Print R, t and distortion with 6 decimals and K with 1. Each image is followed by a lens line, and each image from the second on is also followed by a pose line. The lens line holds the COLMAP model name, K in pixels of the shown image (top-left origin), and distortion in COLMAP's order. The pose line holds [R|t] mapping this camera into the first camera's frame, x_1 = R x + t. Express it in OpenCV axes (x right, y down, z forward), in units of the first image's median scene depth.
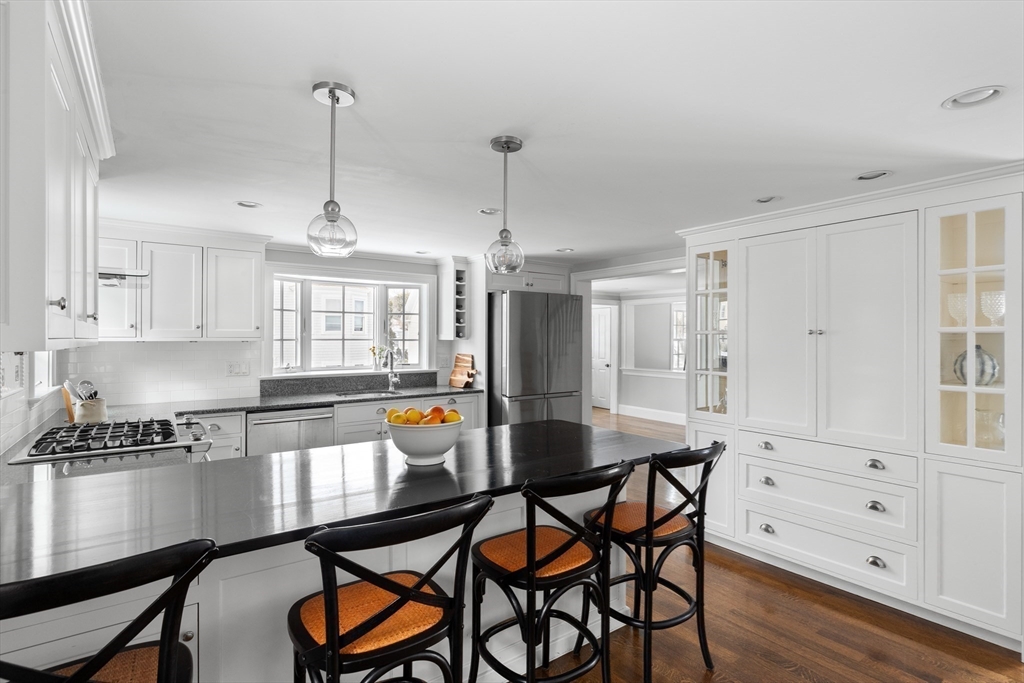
lens RADIAL K [[508.3, 0, 512.0], [0, 508.3, 341.5], [0, 0, 1]] dist [0.000123, 0.000005]
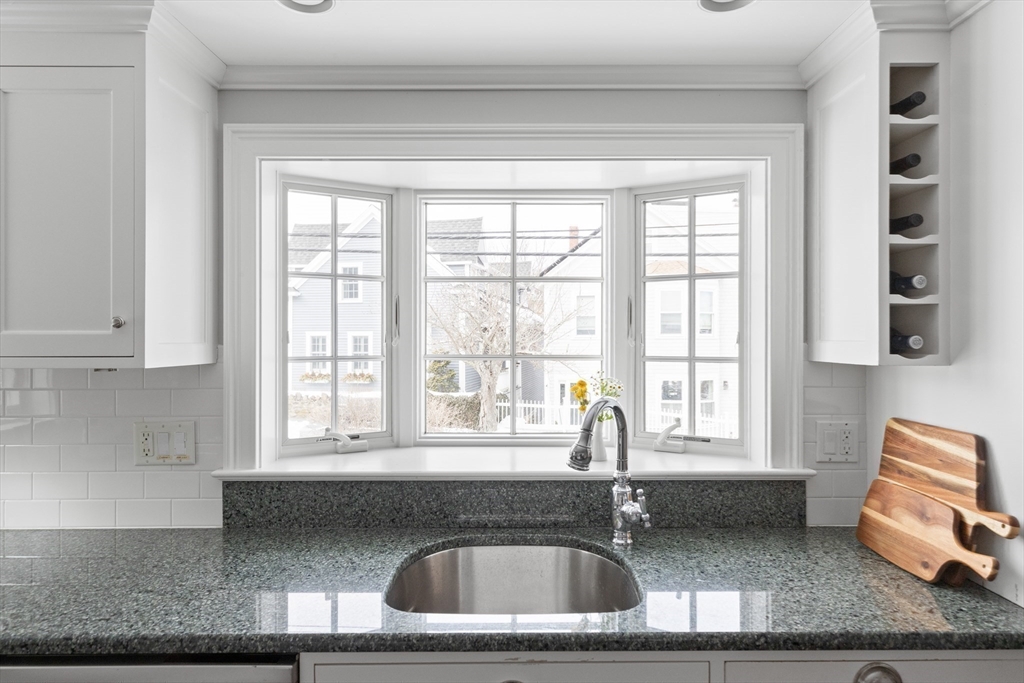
lens RADIAL K [[617.3, 0, 512.0], [0, 617.3, 341.5], [0, 0, 1]] dist [0.001397, -0.000932]
pose [[0.815035, -0.002663, -0.579406, -0.087281], [-0.001967, 0.999971, -0.007363, -0.011676], [0.579409, 0.007141, 0.815006, 0.663484]]
